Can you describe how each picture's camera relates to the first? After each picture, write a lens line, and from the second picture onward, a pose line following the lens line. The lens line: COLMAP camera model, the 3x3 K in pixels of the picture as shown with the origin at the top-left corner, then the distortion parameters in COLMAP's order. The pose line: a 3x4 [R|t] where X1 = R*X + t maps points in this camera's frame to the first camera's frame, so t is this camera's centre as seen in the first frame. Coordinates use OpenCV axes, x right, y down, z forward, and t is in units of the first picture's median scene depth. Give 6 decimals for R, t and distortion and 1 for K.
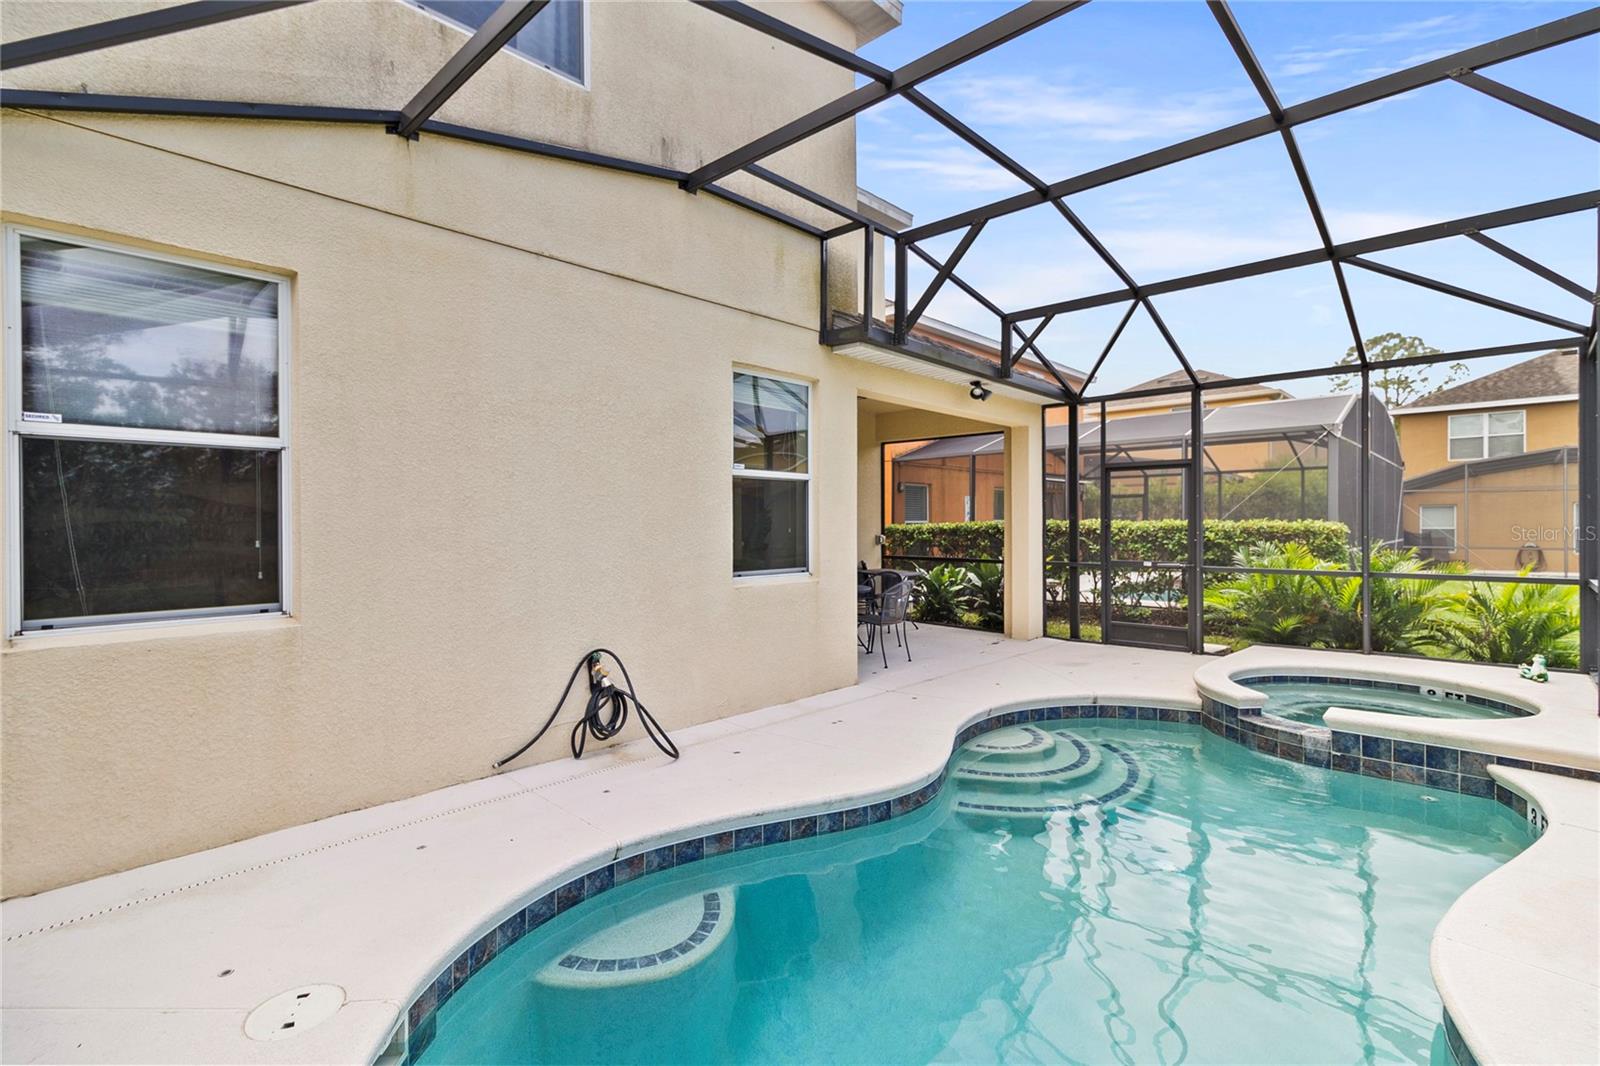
lens RADIAL K [[747.7, 0, 801.2], [0, 747.7, 525.1], [0, 0, 1]] dist [0.000047, 0.000075]
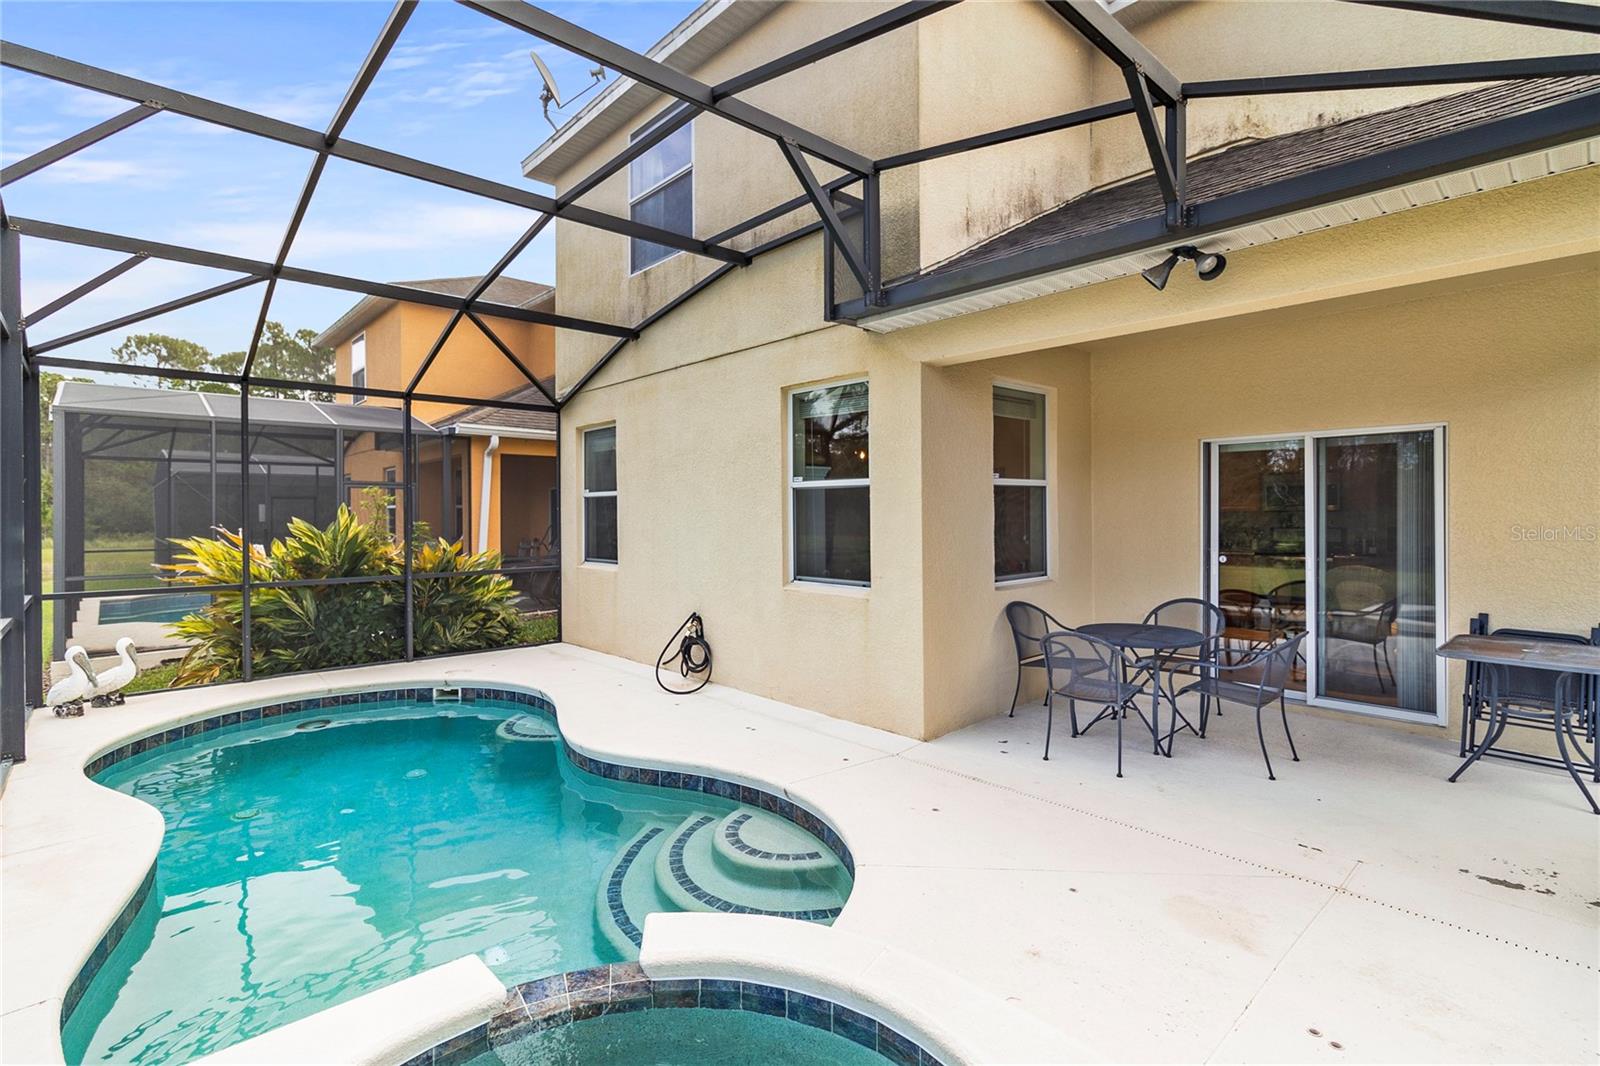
lens RADIAL K [[747.7, 0, 801.2], [0, 747.7, 525.1], [0, 0, 1]] dist [0.000047, 0.000075]
pose [[-0.069532, -0.006098, -0.997561, 1.023763], [-0.024663, 0.999686, -0.004392, -0.007544], [0.997275, 0.024298, -0.069661, 1.111656]]
